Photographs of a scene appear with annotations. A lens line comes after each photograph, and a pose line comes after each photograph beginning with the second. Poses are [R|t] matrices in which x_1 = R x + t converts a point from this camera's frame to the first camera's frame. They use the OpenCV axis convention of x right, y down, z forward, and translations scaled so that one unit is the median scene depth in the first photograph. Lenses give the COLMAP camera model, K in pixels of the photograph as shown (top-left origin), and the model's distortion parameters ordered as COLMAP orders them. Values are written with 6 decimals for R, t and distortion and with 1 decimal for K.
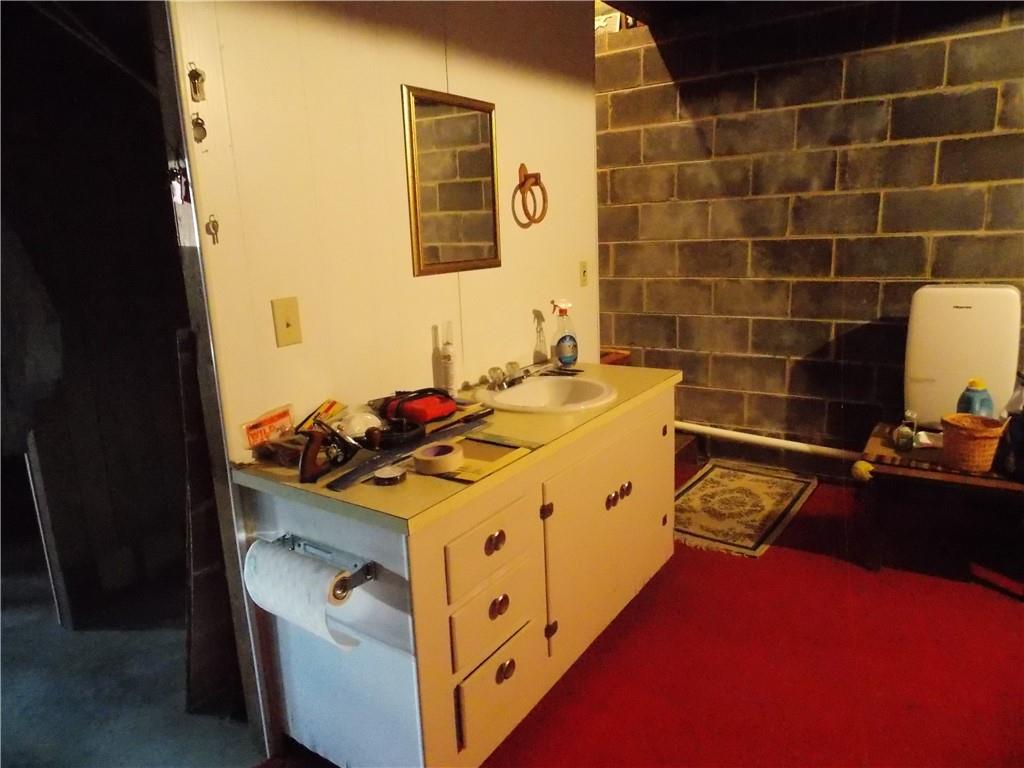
lens RADIAL K [[676.4, 0, 516.9], [0, 676.4, 381.2], [0, 0, 1]] dist [0.007282, -0.003182]
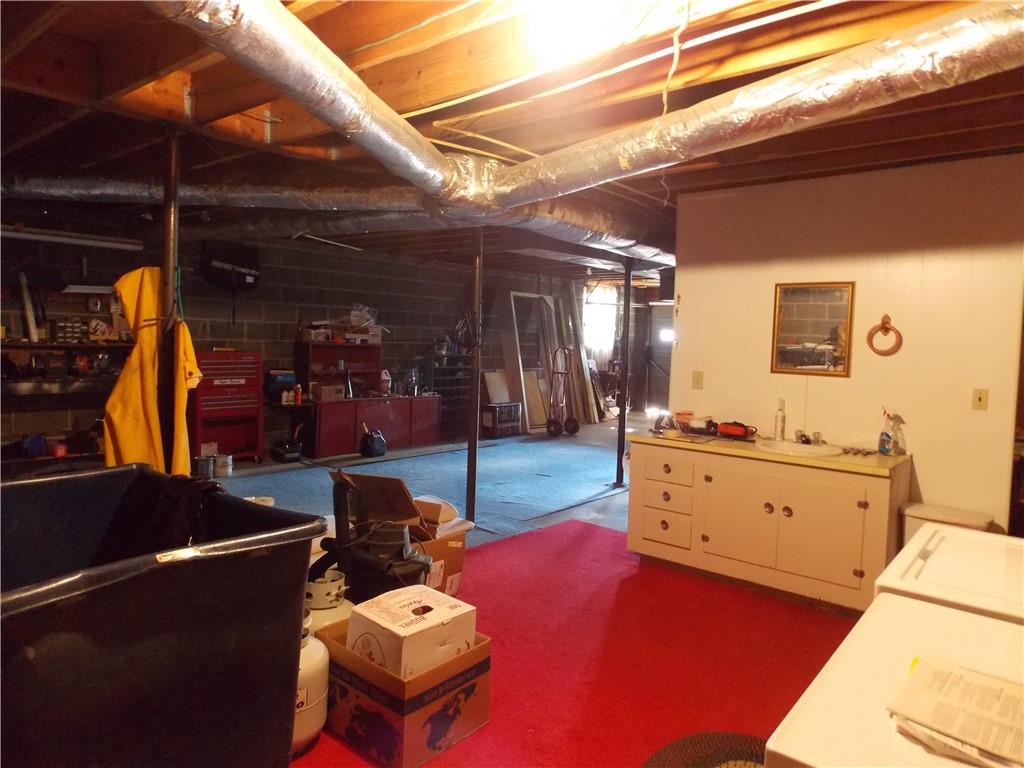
lens RADIAL K [[676.4, 0, 514.1], [0, 676.4, 381.3], [0, 0, 1]] dist [0.007282, -0.003182]
pose [[-0.097665, 0.090687, -0.991079, 1.858131], [-0.258679, 0.959299, 0.113270, -0.155508], [0.961014, 0.267433, -0.070231, 0.398333]]
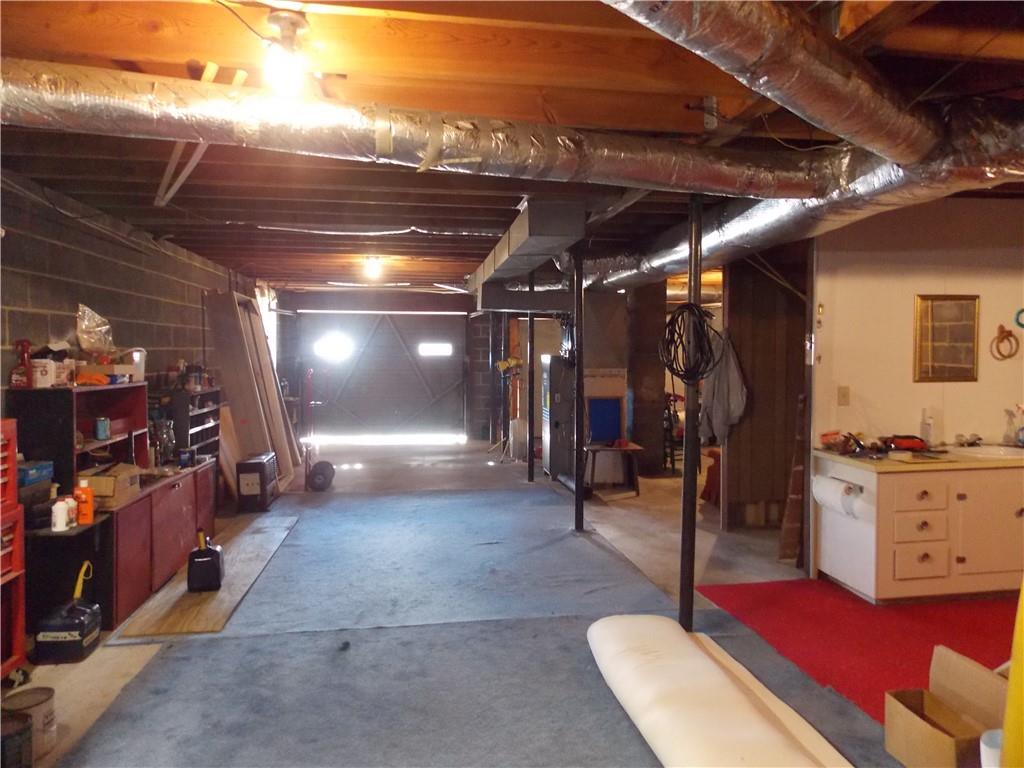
lens RADIAL K [[676.4, 0, 516.3], [0, 676.4, 383.4], [0, 0, 1]] dist [0.007282, -0.003182]
pose [[0.685259, 0.056351, -0.726116, 0.497961], [-0.180175, 0.979128, -0.094051, 0.248956], [0.705660, 0.195277, 0.681110, -1.203373]]
